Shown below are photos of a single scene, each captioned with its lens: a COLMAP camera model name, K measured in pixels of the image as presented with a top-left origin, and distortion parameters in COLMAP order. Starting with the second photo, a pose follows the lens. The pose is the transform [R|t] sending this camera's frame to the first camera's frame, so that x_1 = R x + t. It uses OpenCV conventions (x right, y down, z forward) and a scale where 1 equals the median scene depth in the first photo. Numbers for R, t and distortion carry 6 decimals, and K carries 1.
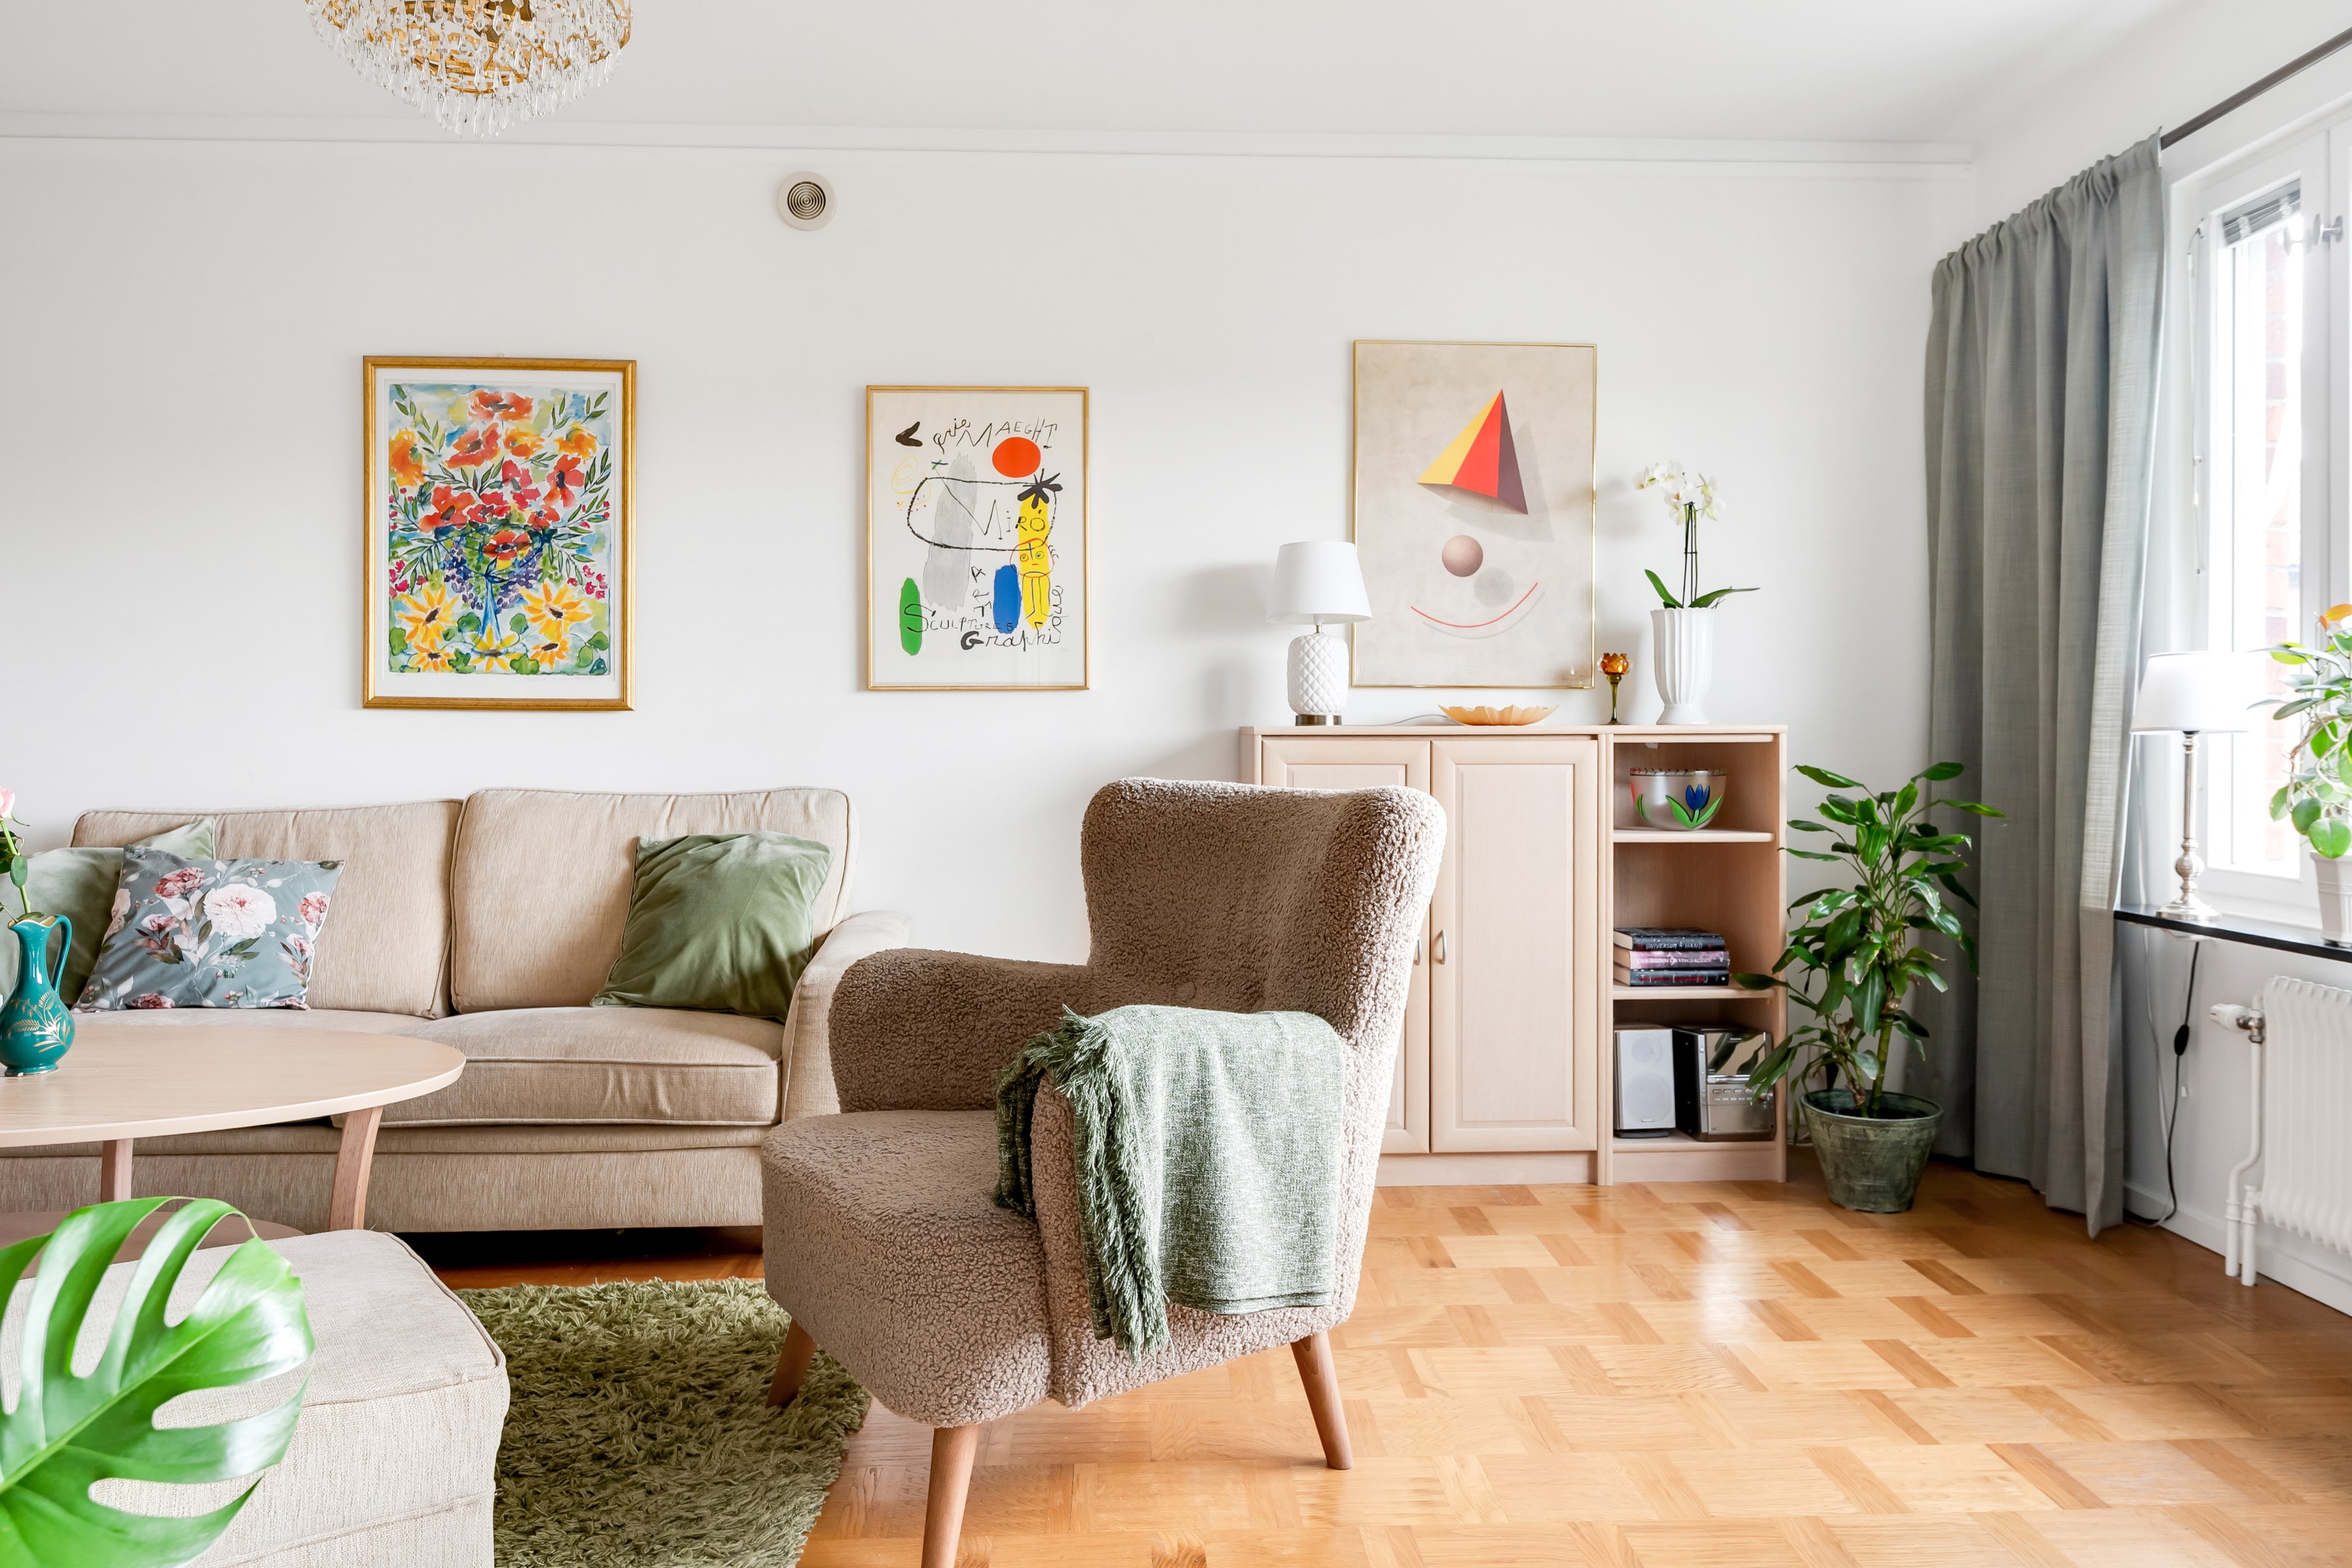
lens RADIAL K [[1641.5, 0, 1214.5], [0, 1641.5, 741.4], [0, 0, 1]] dist [0.004165, -0.003420]
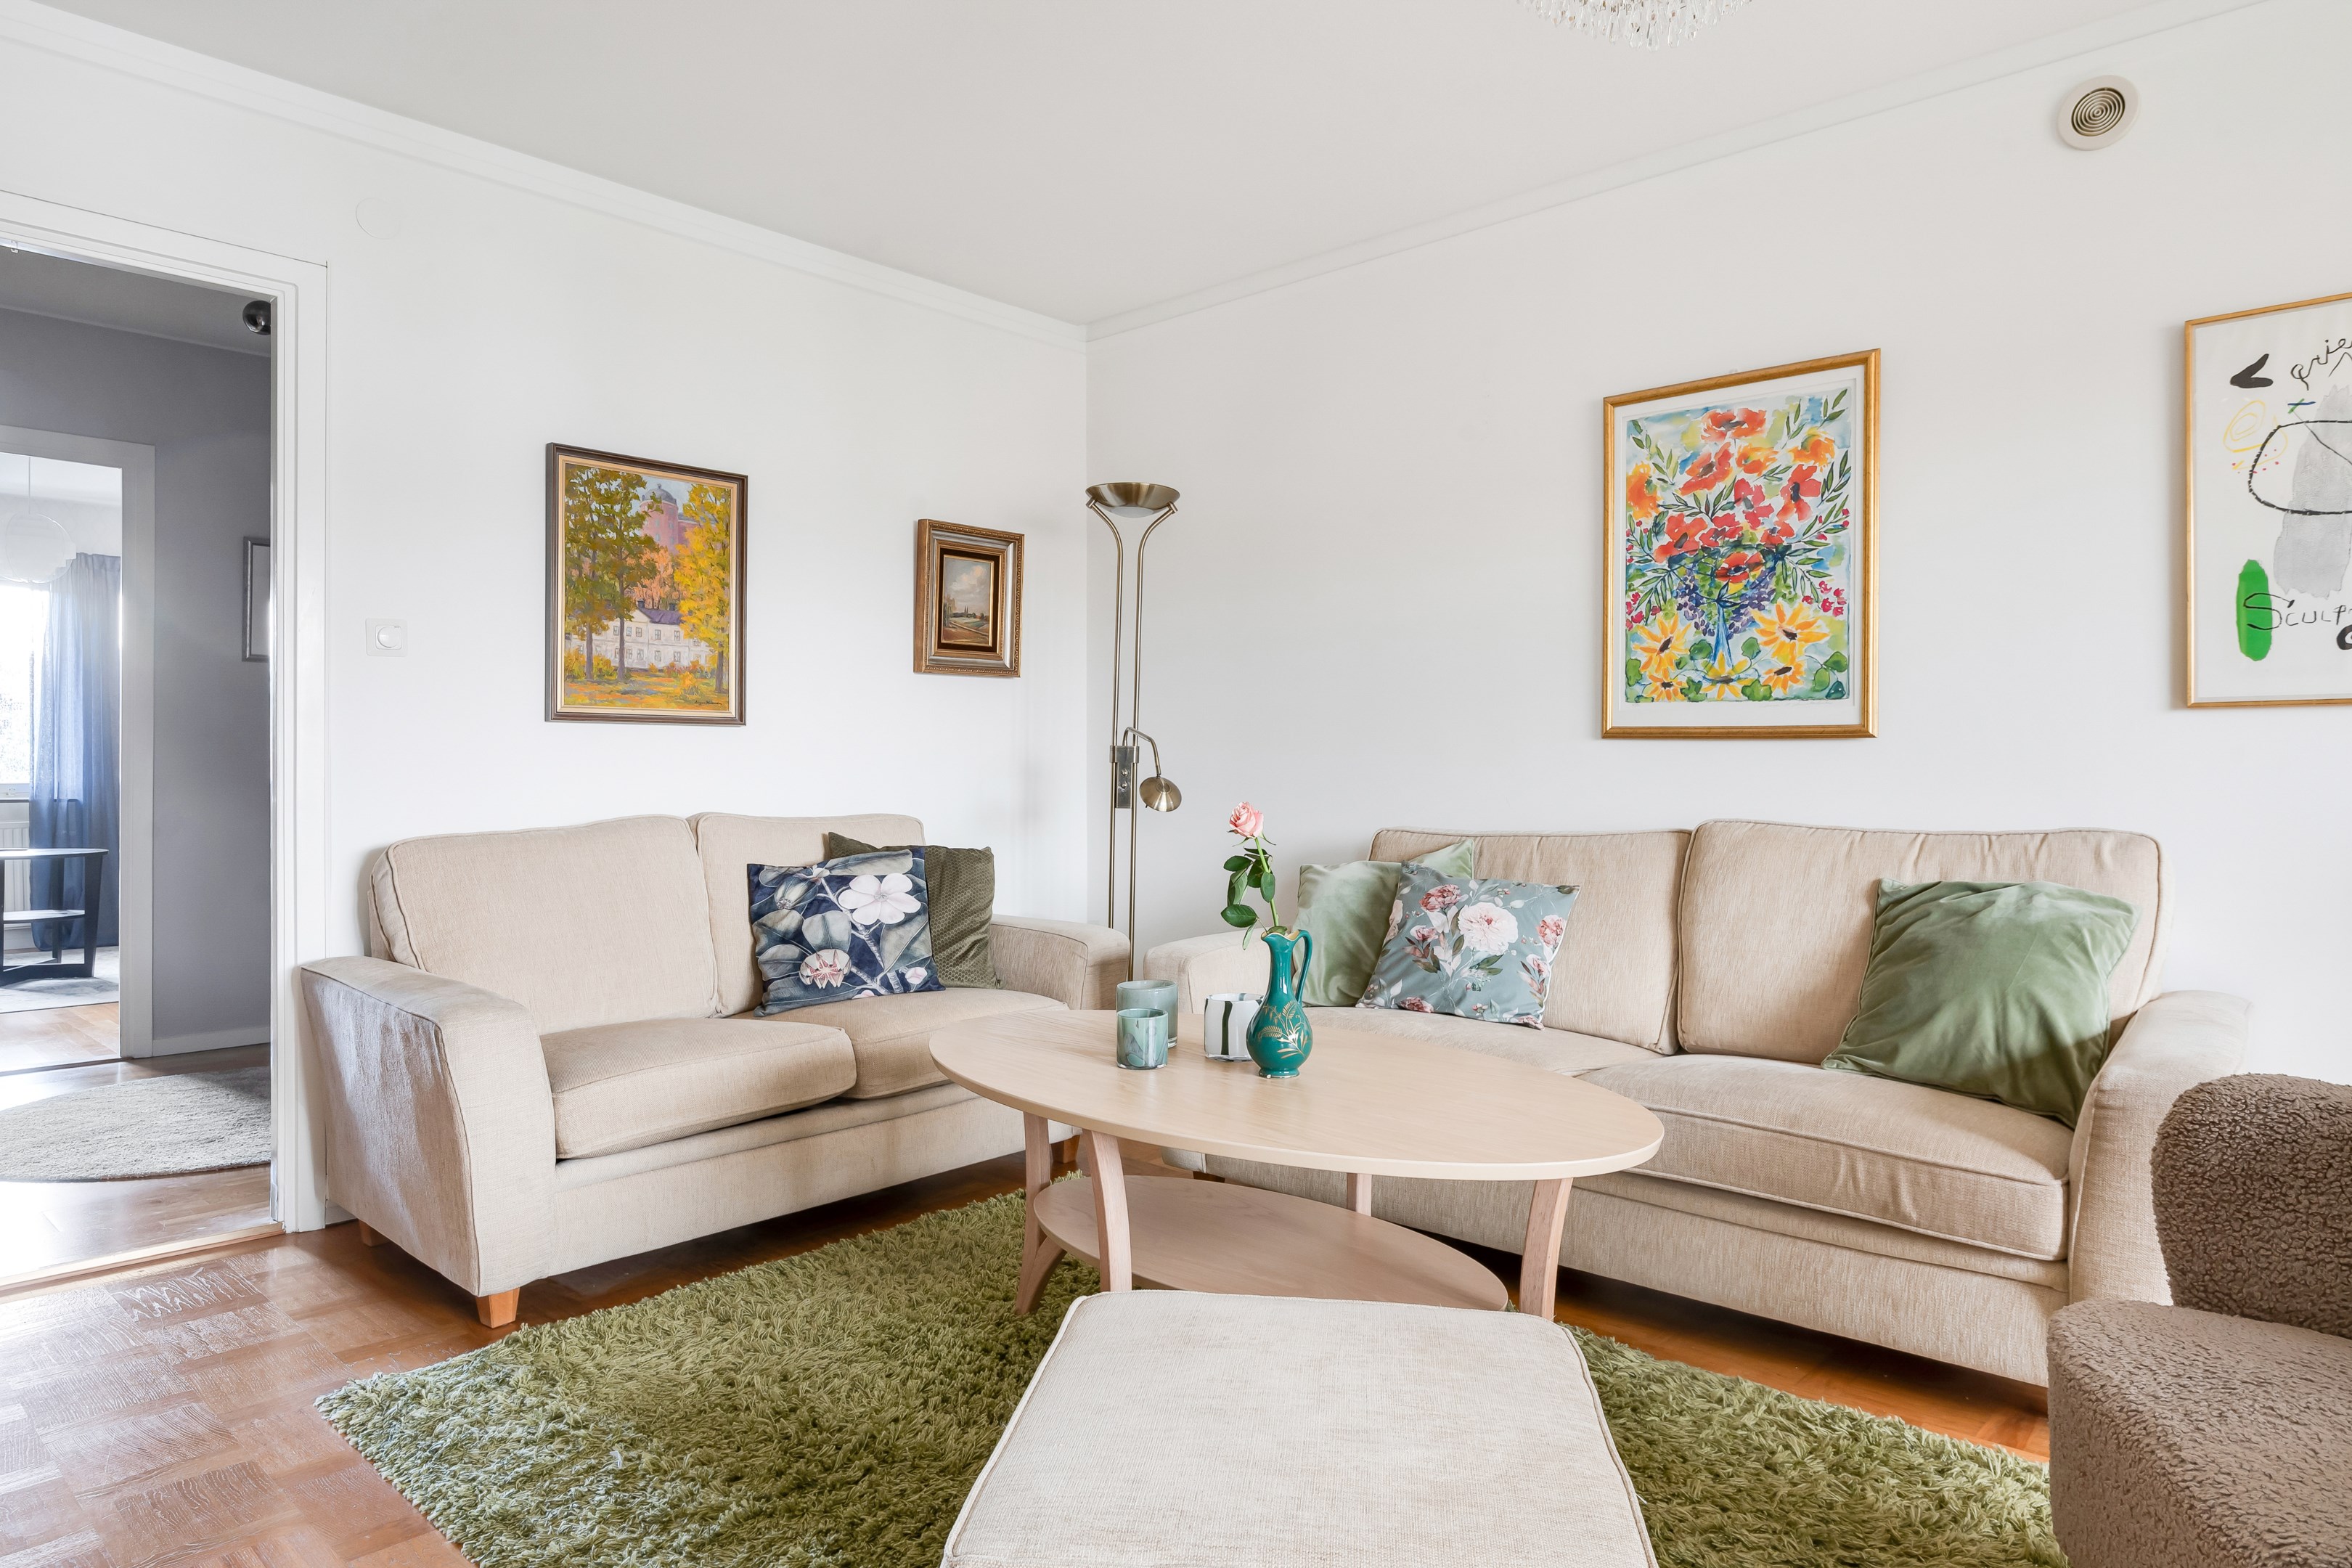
lens RADIAL K [[1437.5, 0, 1173.8], [0, 1437.5, 761.7], [0, 0, 1]] dist [-0.000360, -0.005930]
pose [[0.696049, -0.000203, -0.717994, -0.061038], [-0.006490, 0.999957, -0.006574, 0.002351], [0.717965, 0.009236, 0.696018, 0.191119]]
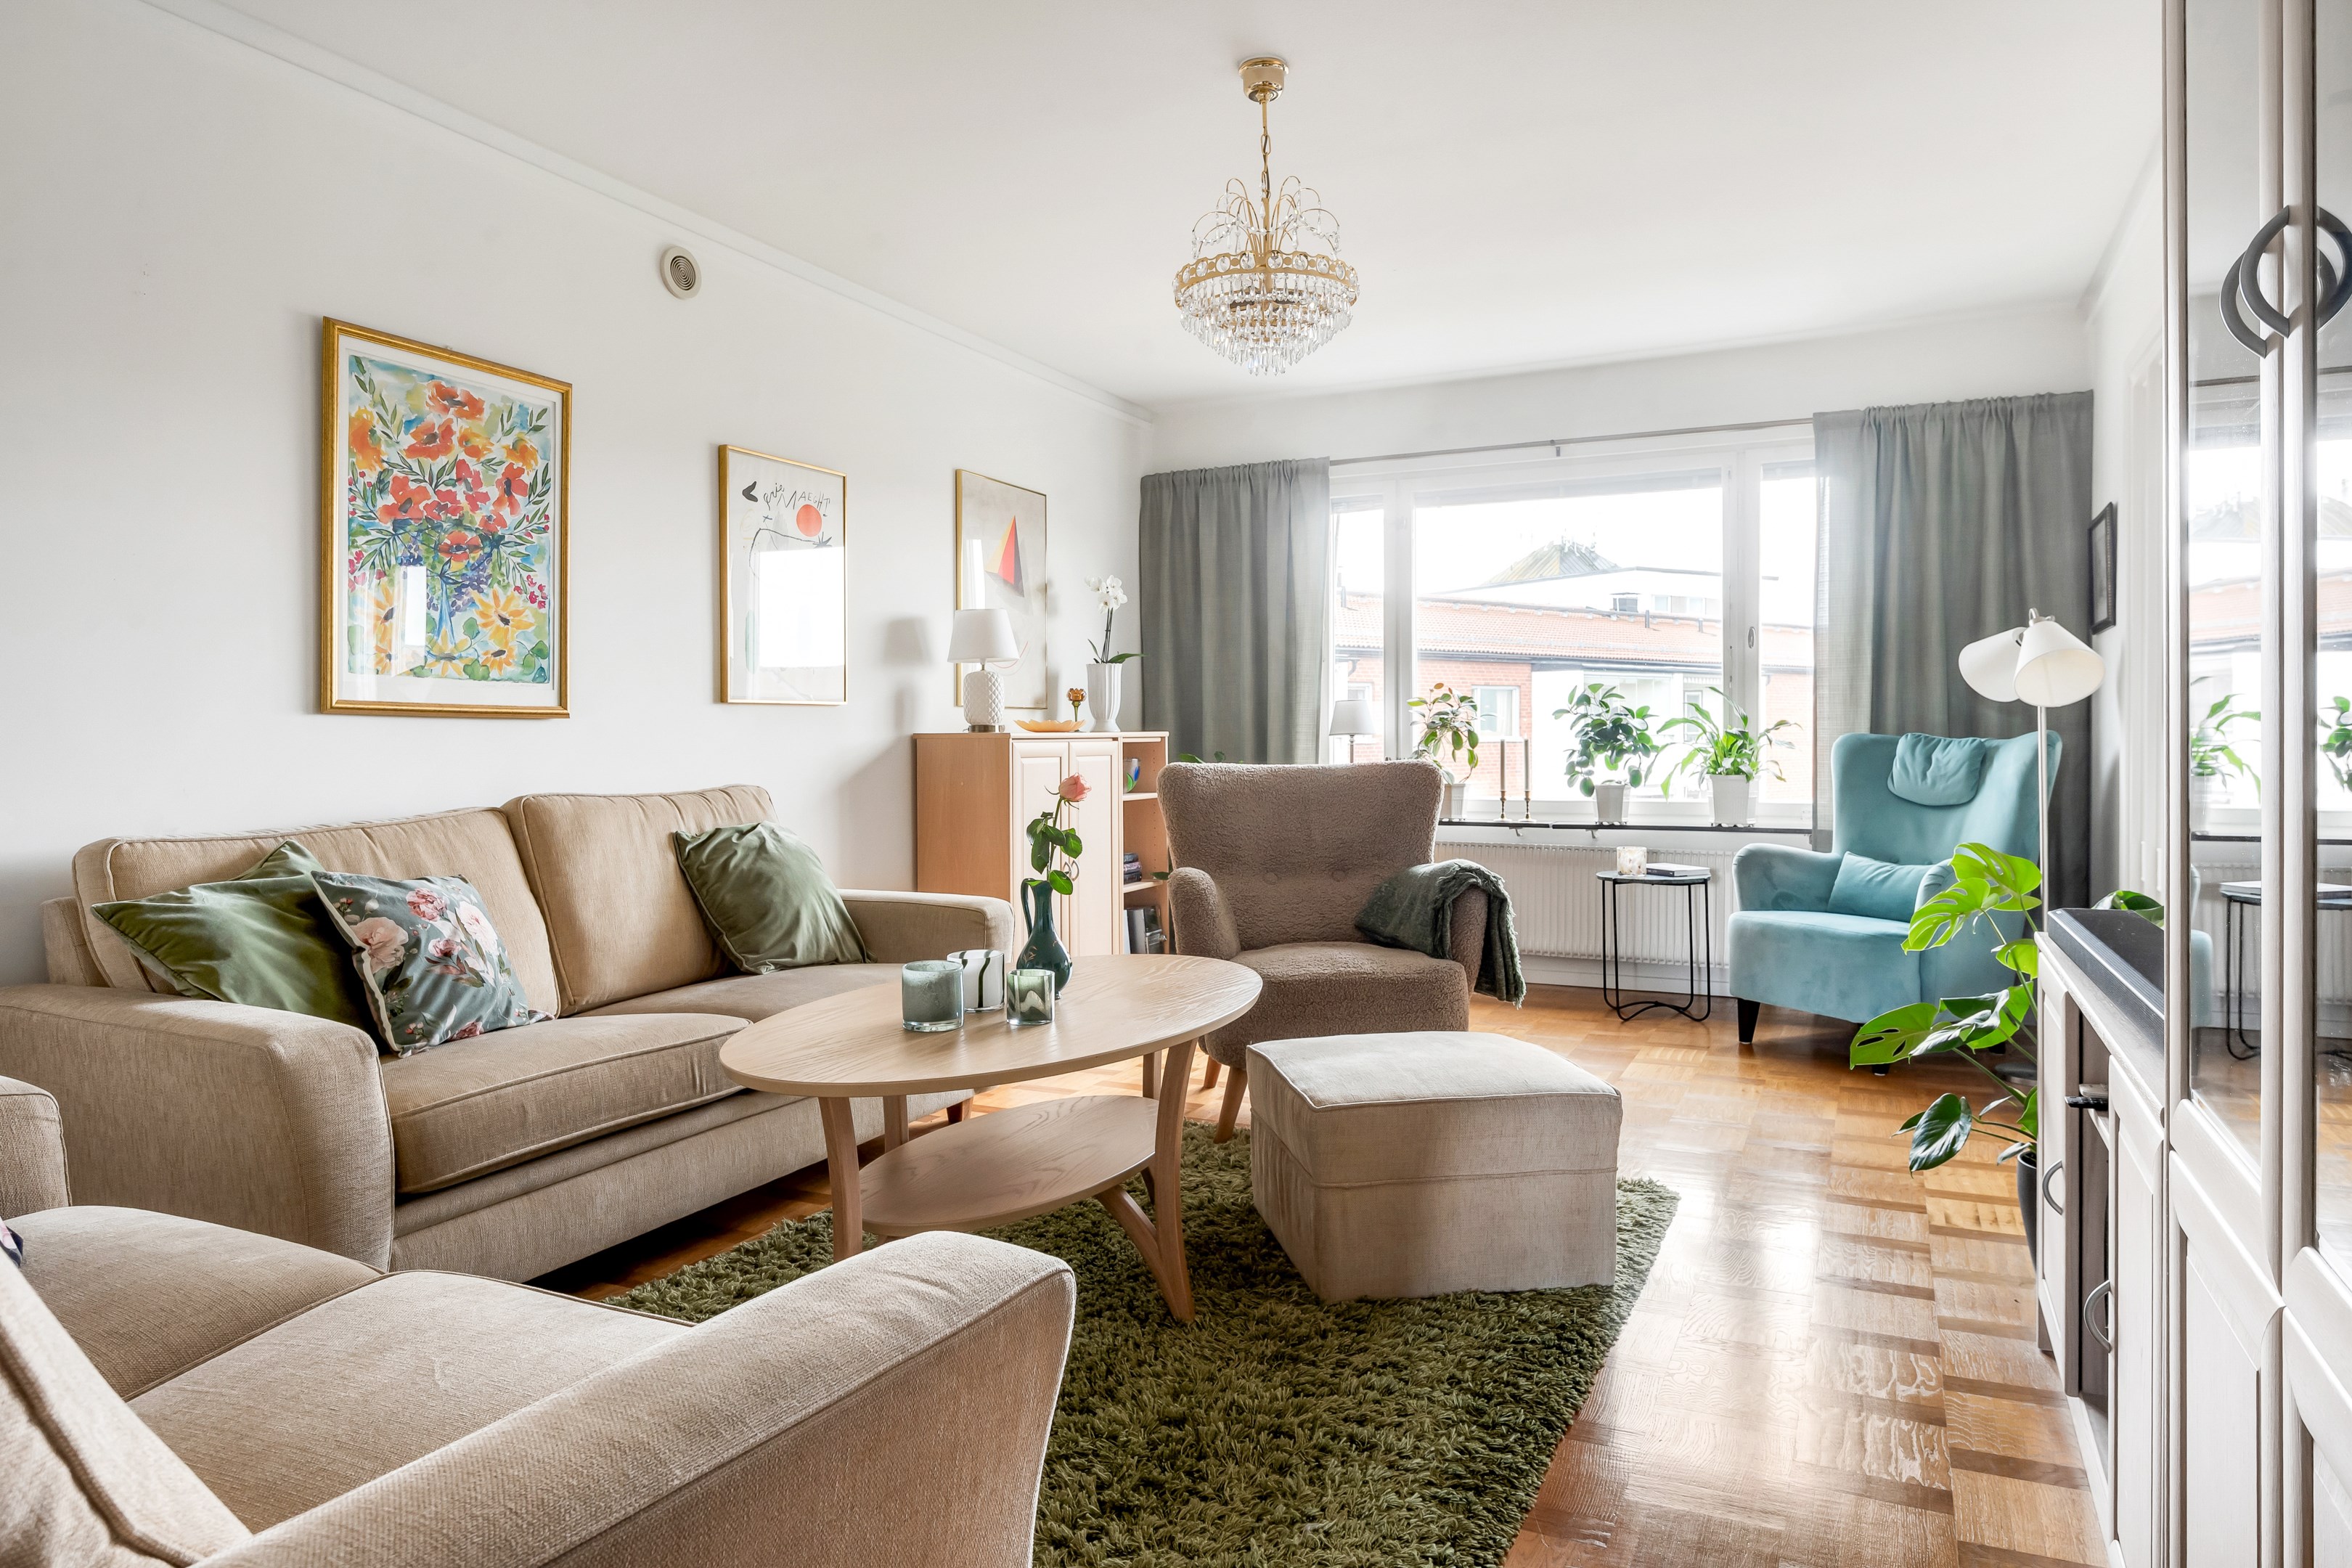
lens RADIAL K [[1437.5, 0, 1173.8], [0, 1437.5, 761.7], [0, 0, 1]] dist [-0.000360, -0.005930]
pose [[0.485971, -0.017190, 0.873806, -1.050245], [0.009055, 0.999852, 0.014633, -0.000903], [-0.873928, 0.000801, 0.486054, 0.236493]]
